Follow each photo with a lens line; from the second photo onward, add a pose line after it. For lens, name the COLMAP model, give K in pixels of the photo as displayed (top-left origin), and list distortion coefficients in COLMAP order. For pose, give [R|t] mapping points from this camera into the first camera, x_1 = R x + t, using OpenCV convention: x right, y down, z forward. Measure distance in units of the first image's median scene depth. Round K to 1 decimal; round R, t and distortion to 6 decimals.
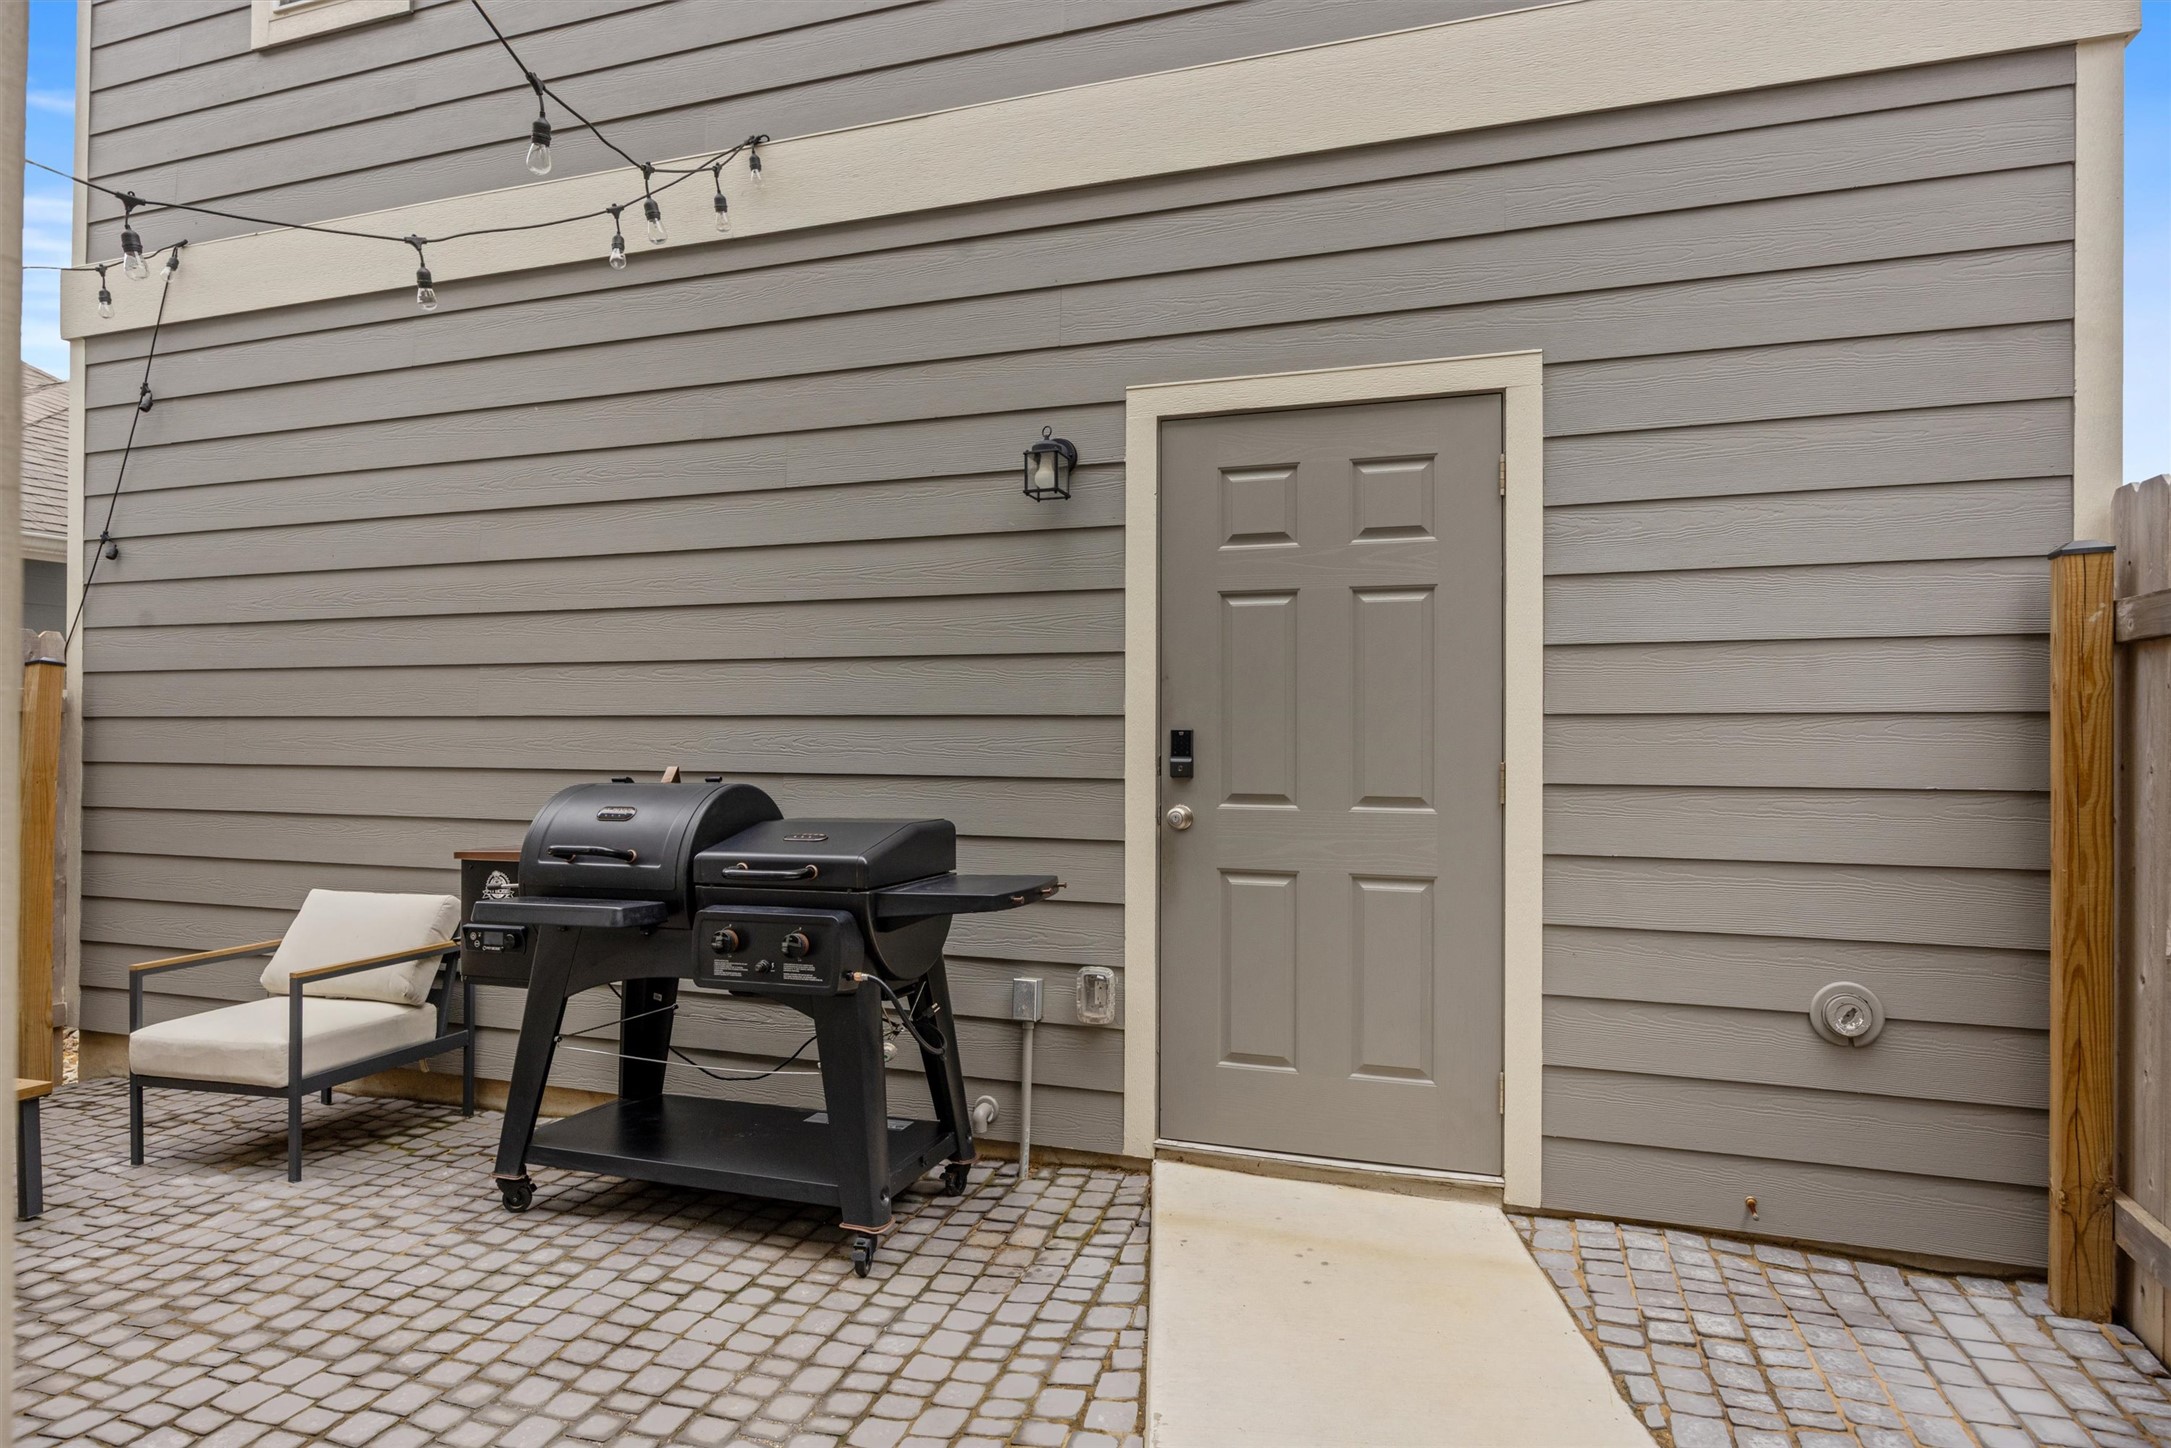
lens RADIAL K [[1263.0, 0, 1085.5], [0, 1263.0, 724.0], [0, 0, 1]] dist [-0.009537, -0.000136]
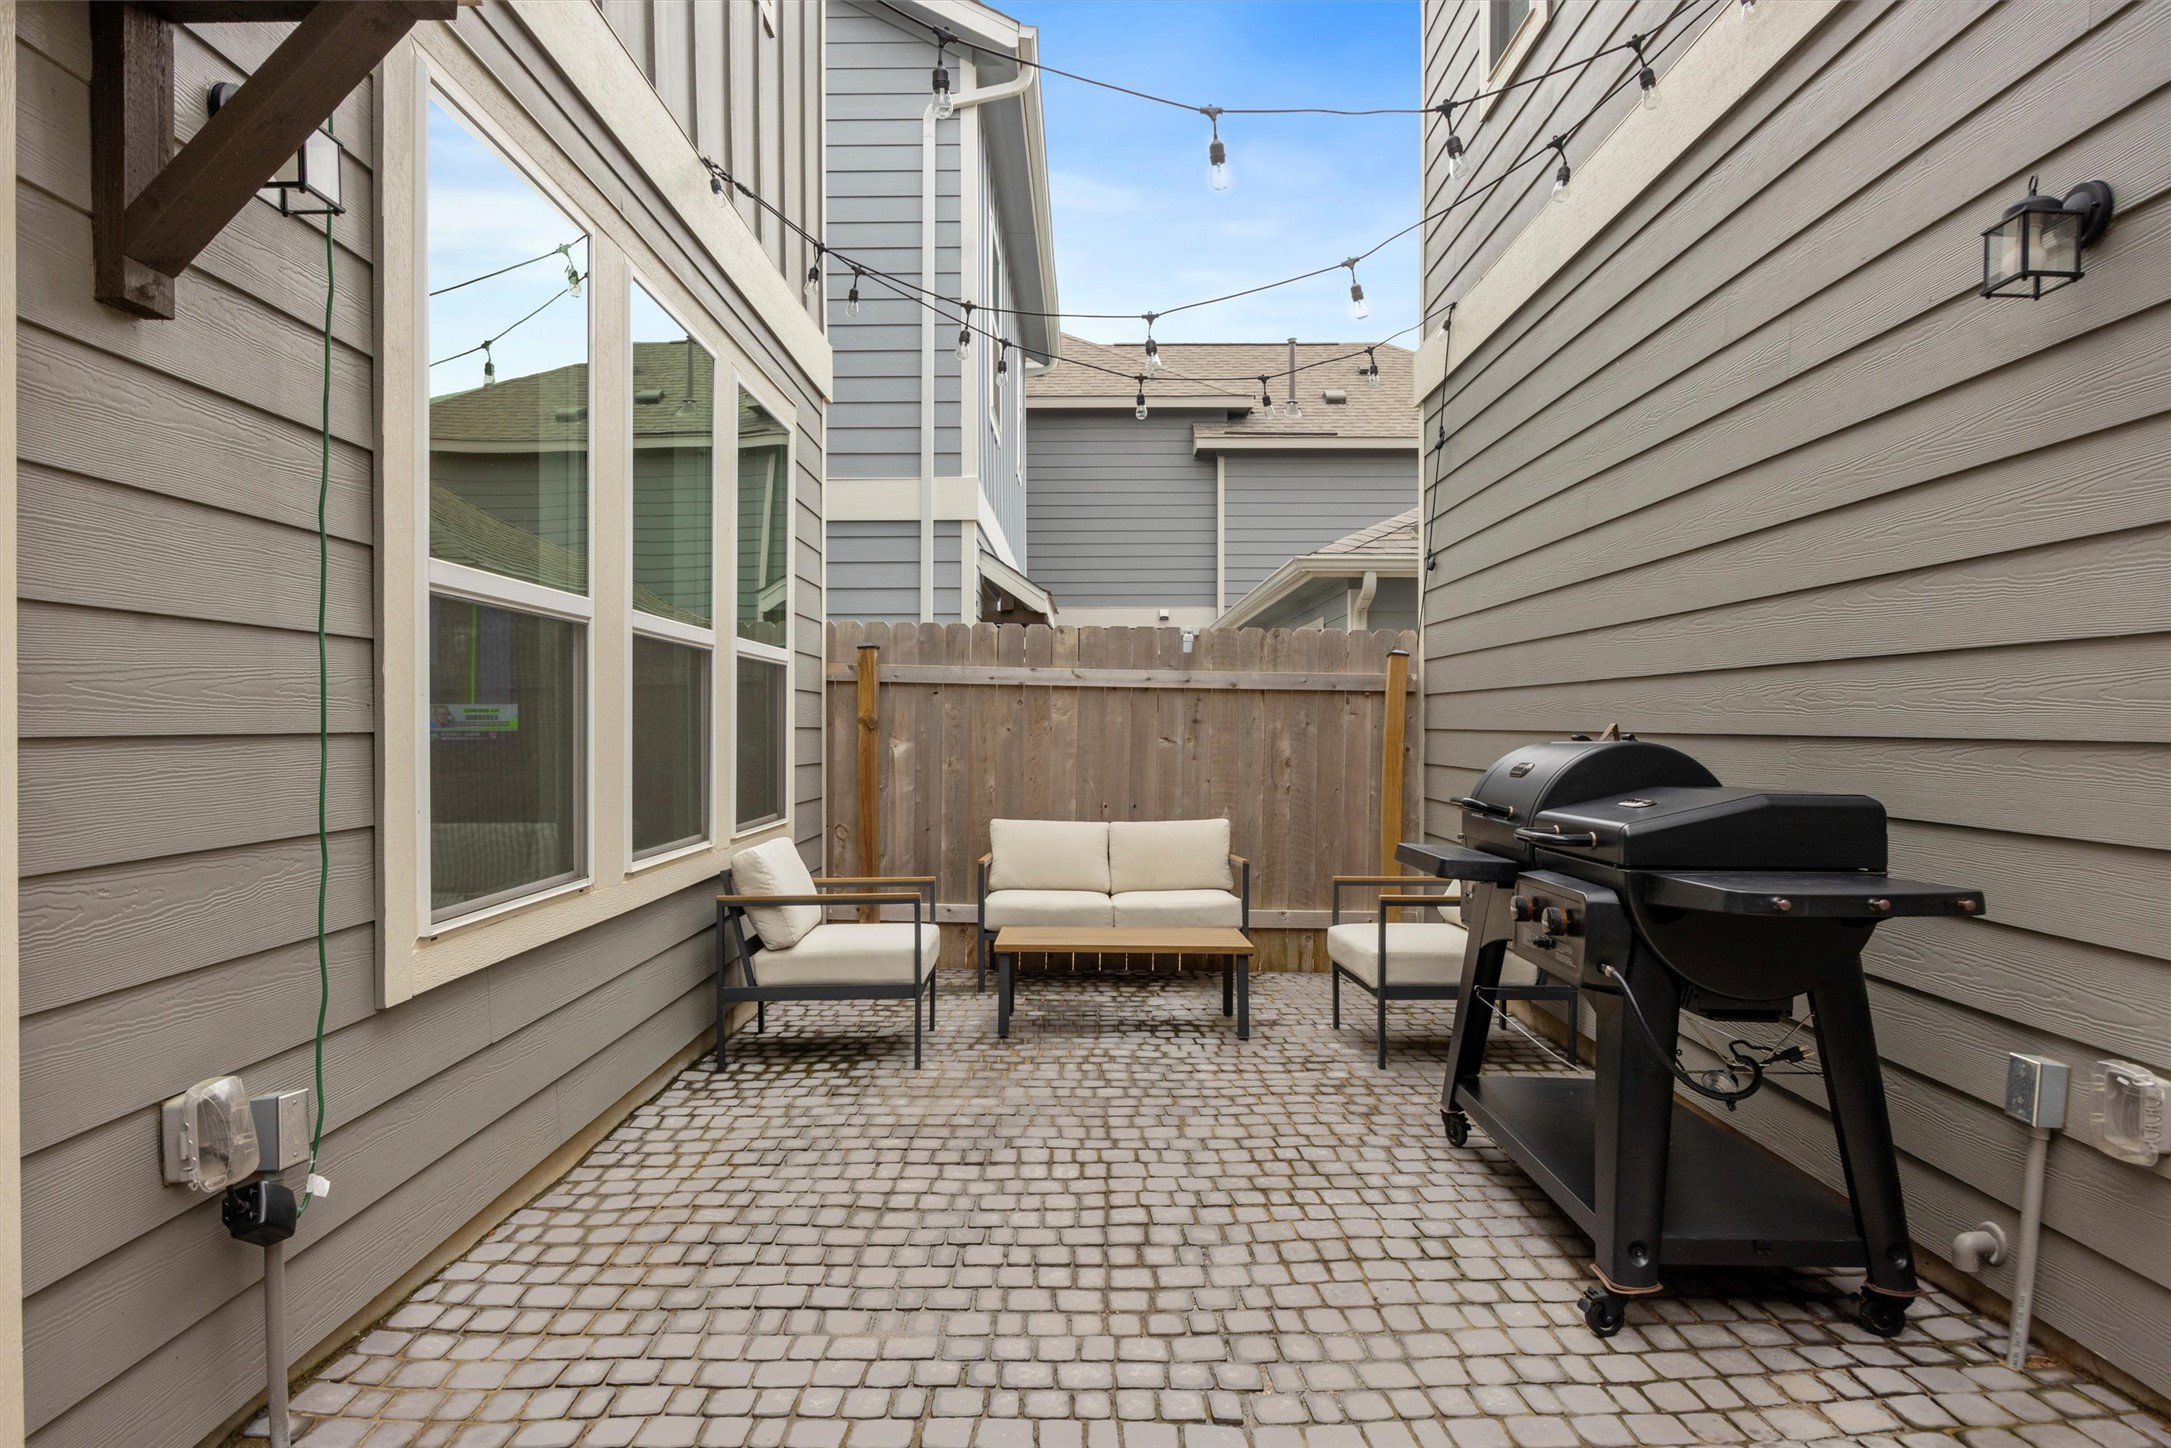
lens RADIAL K [[1218.0, 0, 1066.4], [0, 1218.0, 714.9], [0, 0, 1]] dist [0.003718, -0.000286]
pose [[0.312722, -0.009118, -0.949801, 0.411522], [0.003252, 0.999958, -0.008529, 0.037124], [0.949839, -0.000422, 0.312739, 0.373412]]
